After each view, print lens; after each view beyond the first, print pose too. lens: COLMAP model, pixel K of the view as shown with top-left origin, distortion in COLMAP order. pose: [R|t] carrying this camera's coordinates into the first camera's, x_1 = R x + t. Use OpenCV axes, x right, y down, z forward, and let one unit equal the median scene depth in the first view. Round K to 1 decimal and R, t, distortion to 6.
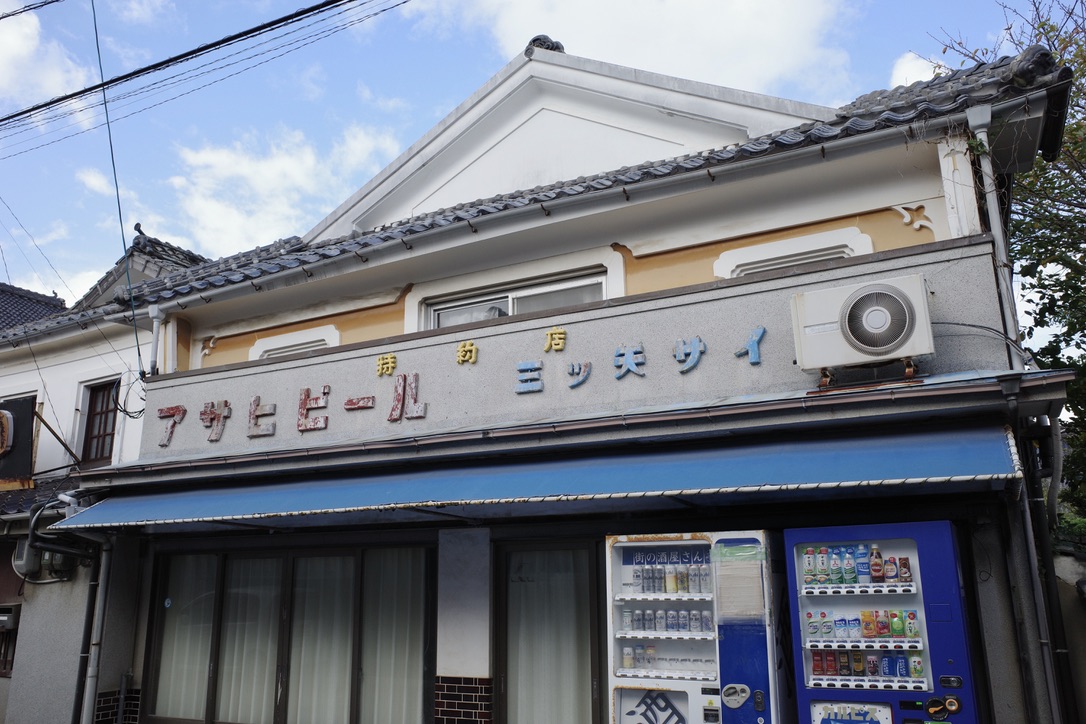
lens RADIAL K [[846.5, 0, 542.6], [0, 846.5, 363.8], [0, 0, 1]] dist [-0.037985, -0.002223]
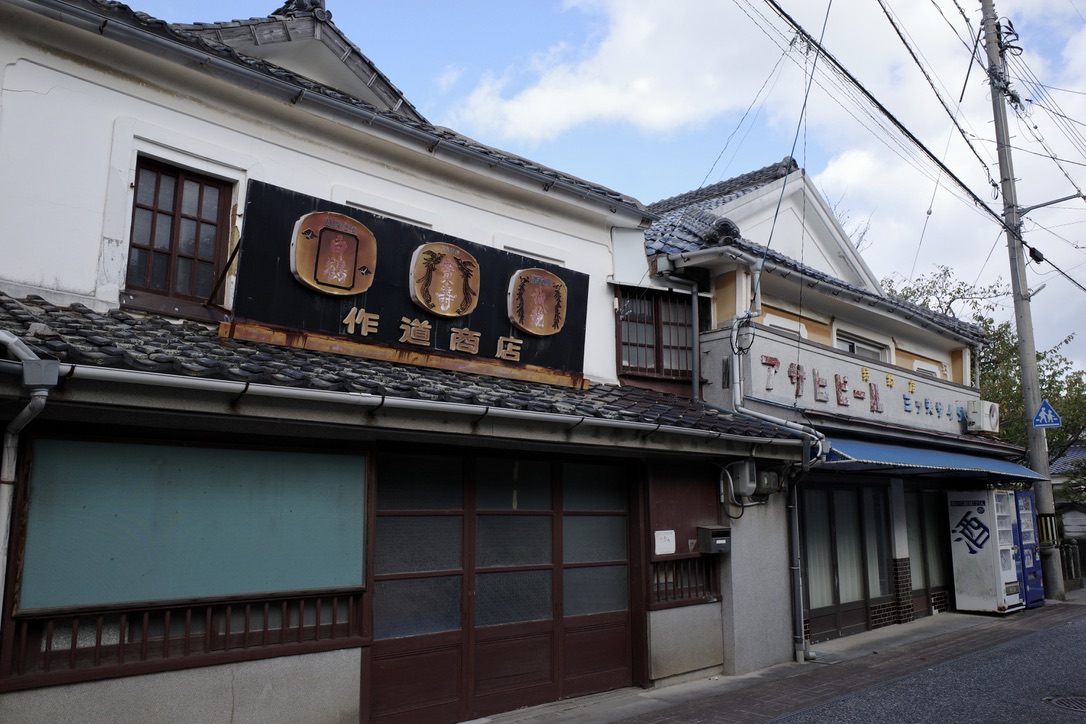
lens RADIAL K [[846.5, 0, 543.5], [0, 846.5, 358.6], [0, 0, 1]] dist [-0.037985, -0.002223]
pose [[0.299616, 0.170549, 0.938692, -1.818233], [-0.251166, 0.963286, -0.094849, 0.270427], [-0.920405, -0.207349, 0.331452, 0.995569]]
